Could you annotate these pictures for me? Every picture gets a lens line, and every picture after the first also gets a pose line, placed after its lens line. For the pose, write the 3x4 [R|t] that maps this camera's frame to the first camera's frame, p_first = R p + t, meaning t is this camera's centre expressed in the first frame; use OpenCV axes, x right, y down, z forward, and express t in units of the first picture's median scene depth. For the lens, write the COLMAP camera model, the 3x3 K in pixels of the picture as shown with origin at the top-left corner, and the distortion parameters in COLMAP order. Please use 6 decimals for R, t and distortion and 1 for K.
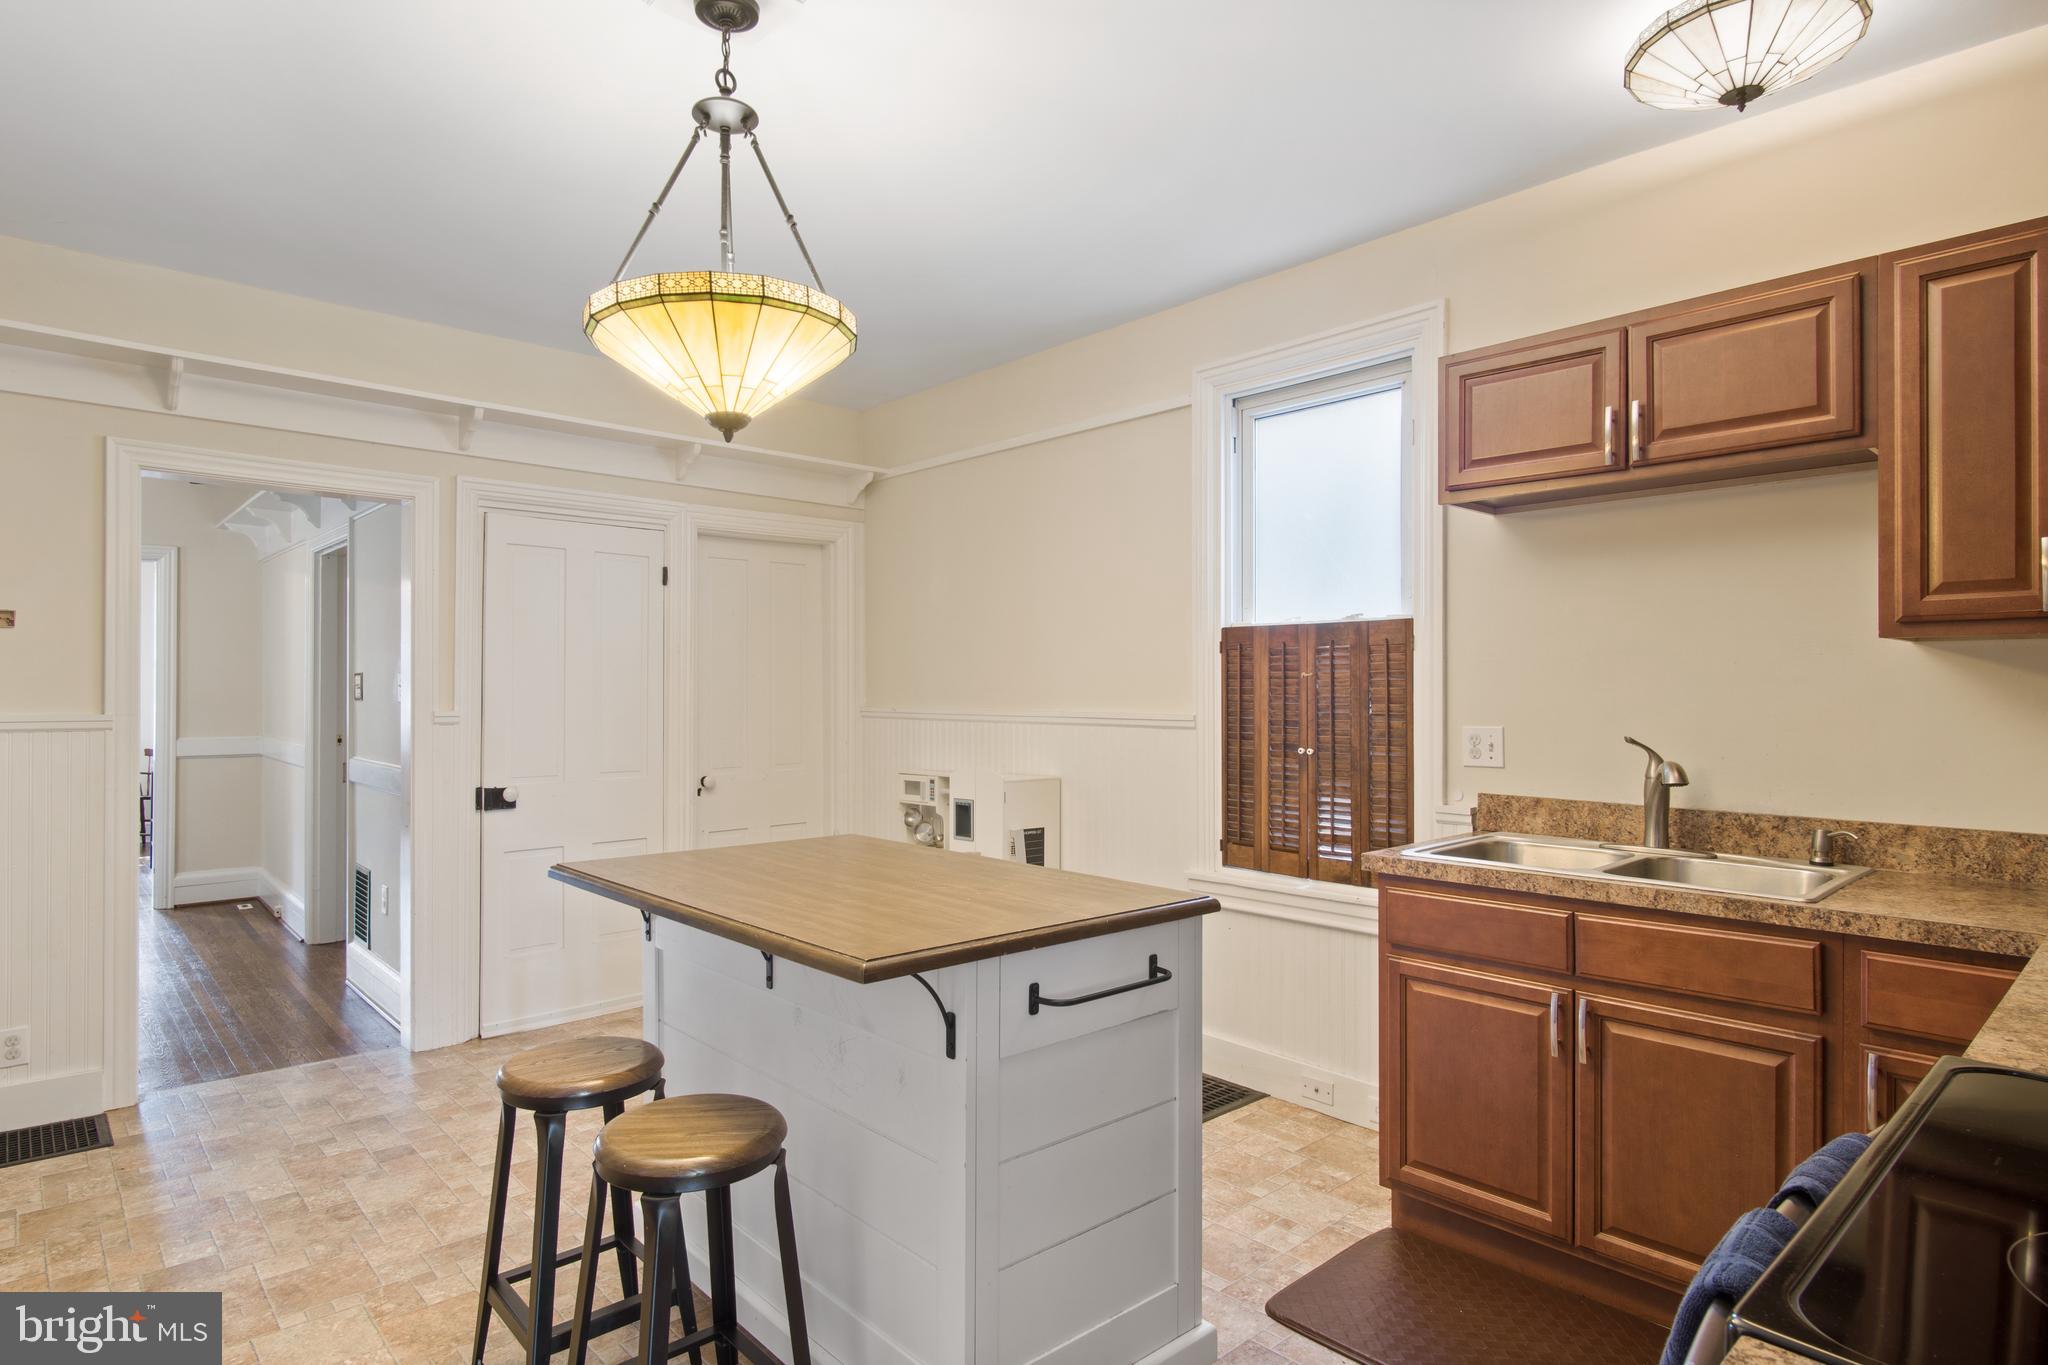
lens RADIAL K [[1101.5, 0, 1019.2], [0, 1101.5, 697.9], [0, 0, 1]] dist [-0.011503, 0.000216]
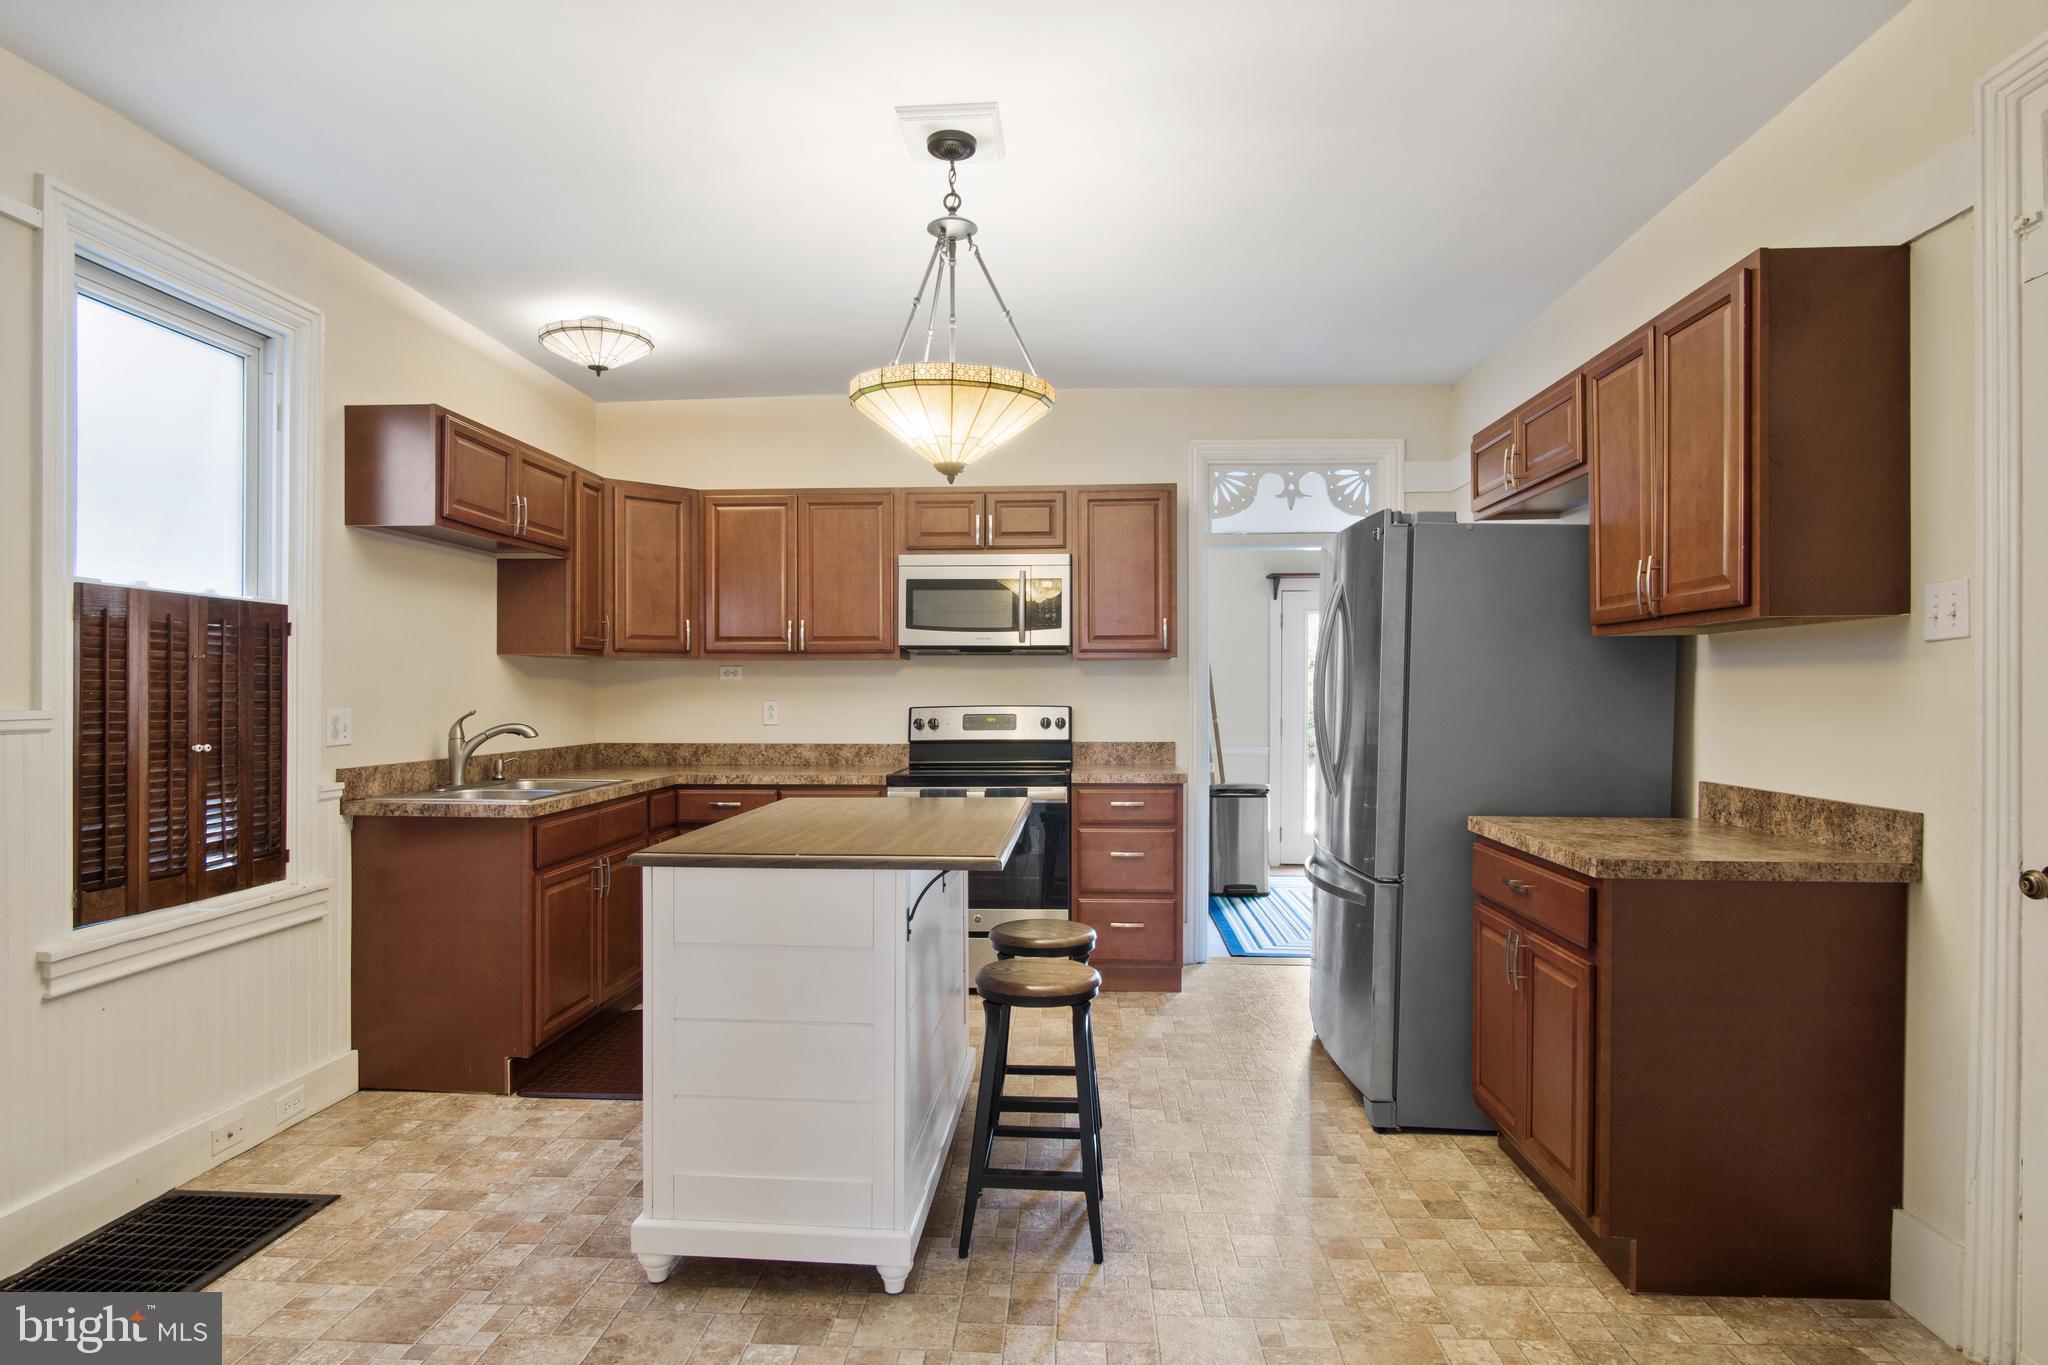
lens RADIAL K [[1101.5, 0, 1021.5], [0, 1101.5, 688.2], [0, 0, 1]] dist [-0.011503, 0.000216]
pose [[-0.693878, 0.000134, 0.720092, -0.786644], [0.002800, 0.999993, 0.002512, 0.002546], [-0.720087, 0.003760, -0.693874, 1.145449]]
